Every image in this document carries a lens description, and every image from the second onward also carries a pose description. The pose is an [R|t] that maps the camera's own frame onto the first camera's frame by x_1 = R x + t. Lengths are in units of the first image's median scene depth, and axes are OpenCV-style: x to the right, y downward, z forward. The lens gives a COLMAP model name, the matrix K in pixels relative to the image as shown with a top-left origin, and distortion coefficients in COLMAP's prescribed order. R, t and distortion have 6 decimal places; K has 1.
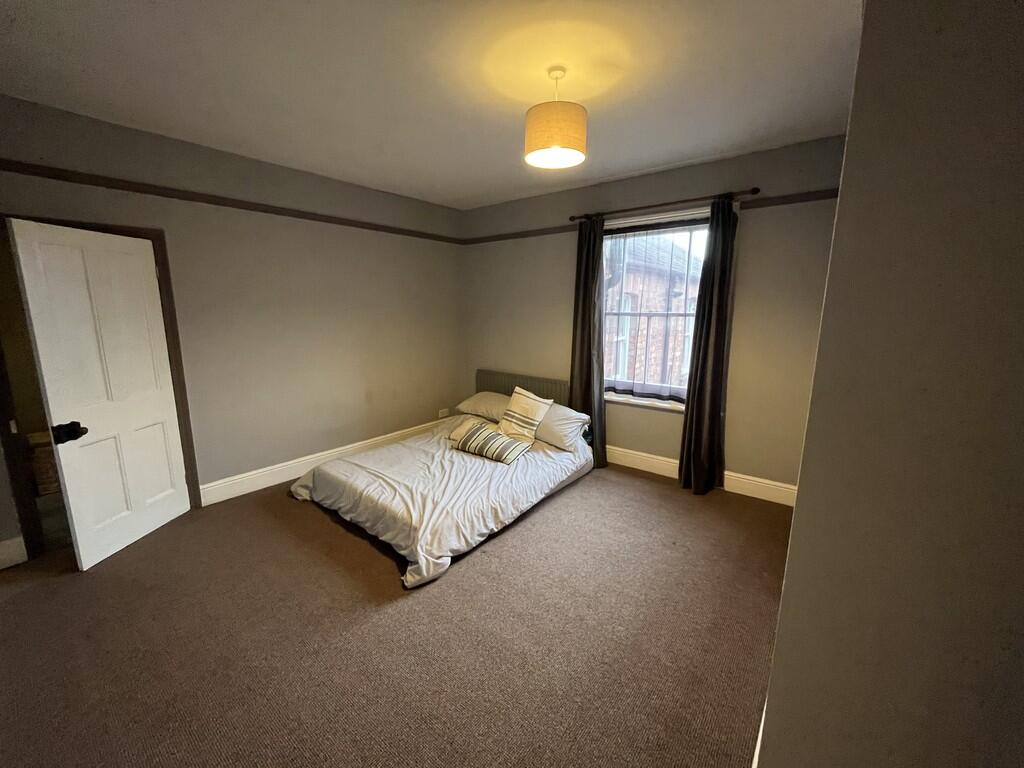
lens RADIAL K [[415.1, 0, 505.5], [0, 415.1, 384.3], [0, 0, 1]] dist [-0.002172, 0.000272]
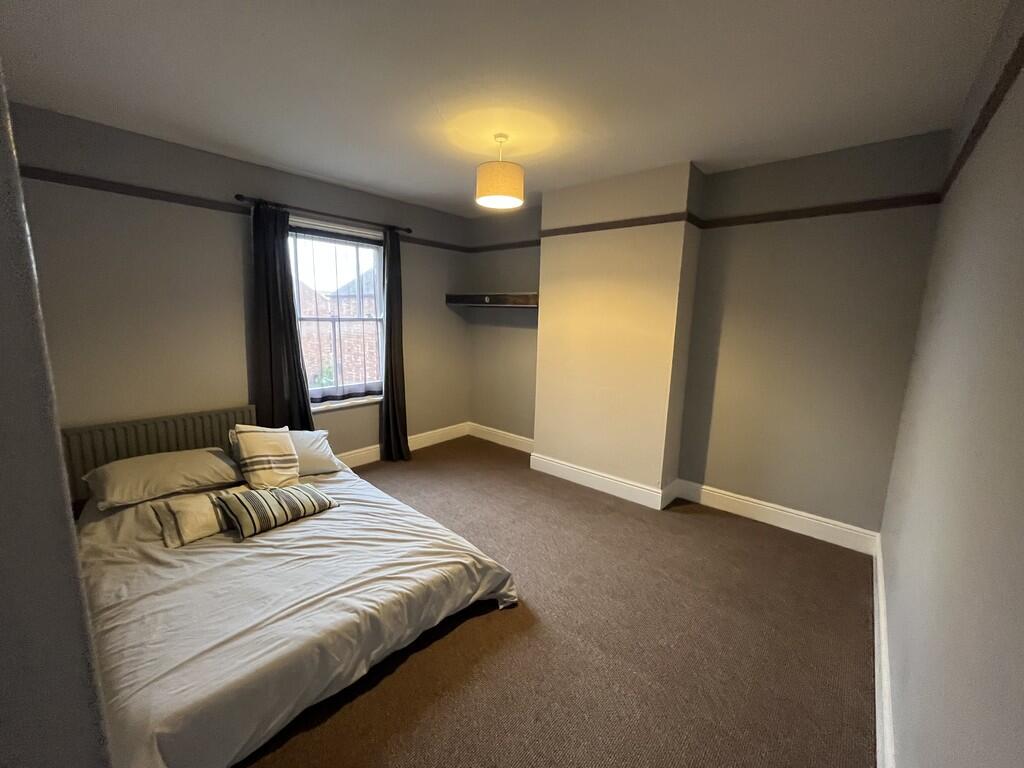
lens RADIAL K [[415.1, 0, 505.9], [0, 415.1, 386.0], [0, 0, 1]] dist [-0.002172, 0.000272]
pose [[0.036180, -0.169637, 0.984842, -0.715271], [0.158998, 0.973912, 0.161913, -0.111516], [-0.986616, 0.150730, 0.062208, 0.564875]]
